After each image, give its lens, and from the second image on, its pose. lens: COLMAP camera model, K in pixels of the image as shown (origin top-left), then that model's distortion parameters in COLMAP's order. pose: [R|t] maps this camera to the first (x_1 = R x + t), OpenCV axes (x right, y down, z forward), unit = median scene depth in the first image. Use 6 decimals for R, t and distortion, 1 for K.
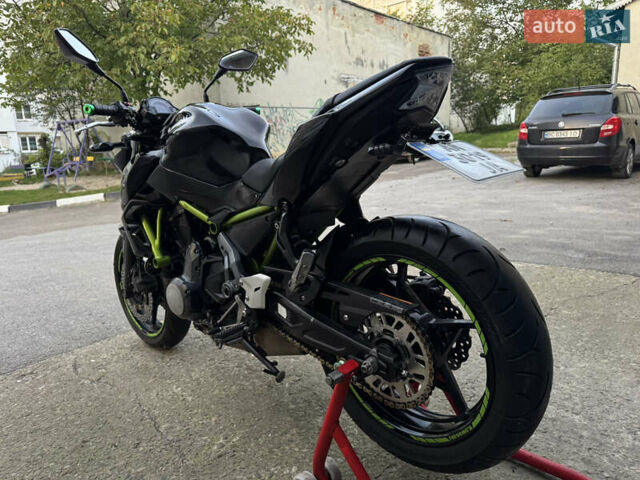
lens RADIAL K [[456.2, 0, 320.1], [0, 456.2, 238.5], [0, 0, 1]] dist [0.069953, -0.087514]
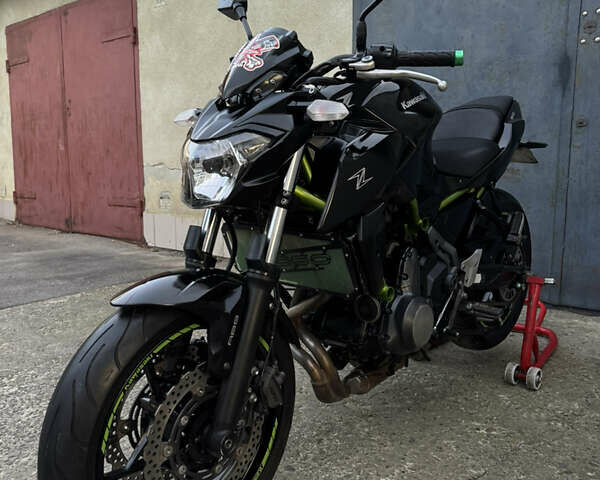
lens RADIAL K [[567.5, 0, 297.6], [0, 567.5, 241.3], [0, 0, 1]] dist [0.111753, -0.194379]
pose [[-0.043438, -0.098103, 0.994228, -1.418595], [0.197439, 0.974697, 0.104802, -0.164596], [-0.979352, 0.200852, -0.022970, 1.378698]]
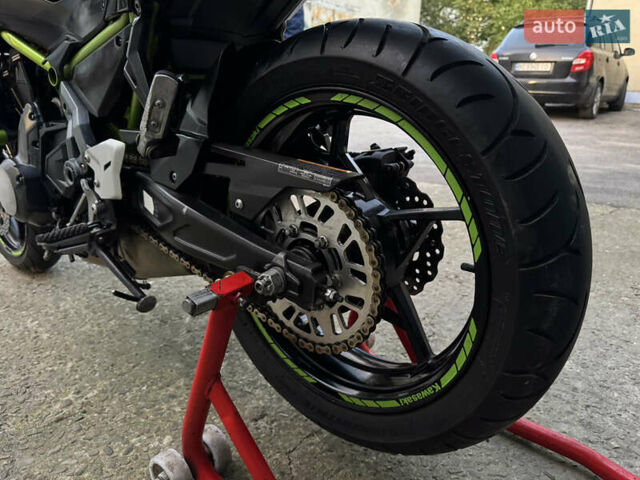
lens RADIAL K [[456.4, 0, 321.4], [0, 456.4, 238.8], [0, 0, 1]] dist [0.070222, -0.084435]
pose [[0.995291, 0.026747, 0.093165, 0.088080], [-0.038129, 0.991720, 0.122624, 0.116230], [-0.089114, -0.125599, 0.988071, 0.337582]]
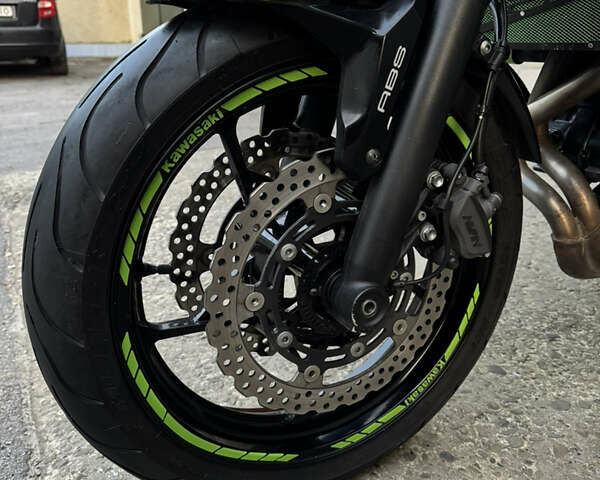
lens RADIAL K [[566.8, 0, 300.0], [0, 566.8, 240.0], [0, 0, 1]] dist [0.140182, -0.240922]
pose [[0.339058, -0.272851, 0.900329, -1.014686], [0.190659, 0.957087, 0.218251, 0.032020], [-0.921243, 0.097656, 0.376530, 1.398248]]
